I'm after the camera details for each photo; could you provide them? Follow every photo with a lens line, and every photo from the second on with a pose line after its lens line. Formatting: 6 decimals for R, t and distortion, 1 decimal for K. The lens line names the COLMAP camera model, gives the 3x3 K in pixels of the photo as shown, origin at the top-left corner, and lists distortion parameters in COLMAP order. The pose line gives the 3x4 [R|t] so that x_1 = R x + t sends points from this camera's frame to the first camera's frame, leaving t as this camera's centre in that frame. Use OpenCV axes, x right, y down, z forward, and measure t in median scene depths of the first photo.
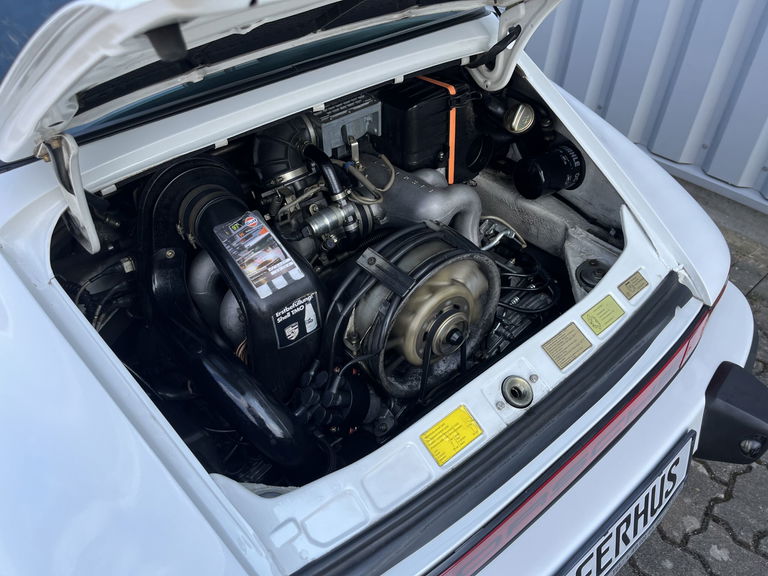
lens RADIAL K [[601.3, 0, 384.0], [0, 601.3, 288.0], [0, 0, 1]] dist [0.067230, -0.098519]
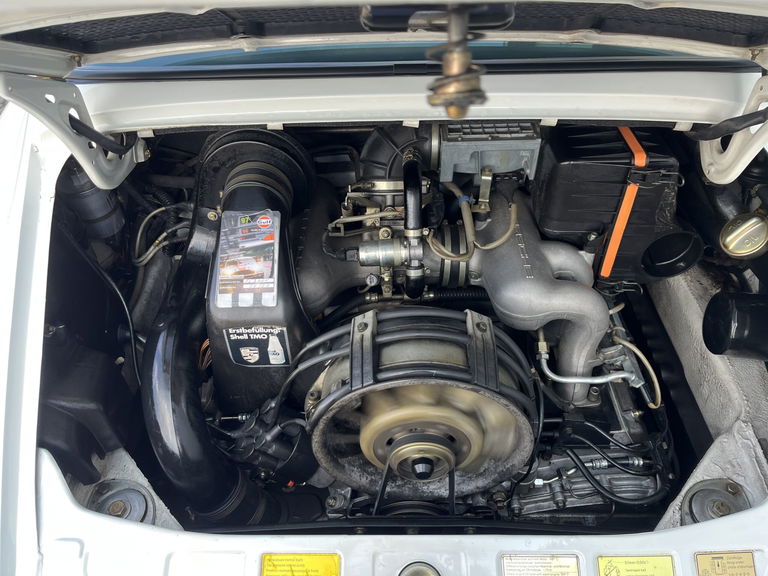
lens RADIAL K [[601.3, 0, 384.0], [0, 601.3, 288.0], [0, 0, 1]] dist [0.067230, -0.098519]
pose [[0.756327, 0.462301, -0.462867, 0.347298], [-0.422316, 0.885392, 0.194243, -0.258924], [0.499618, 0.048565, 0.864883, 0.326515]]
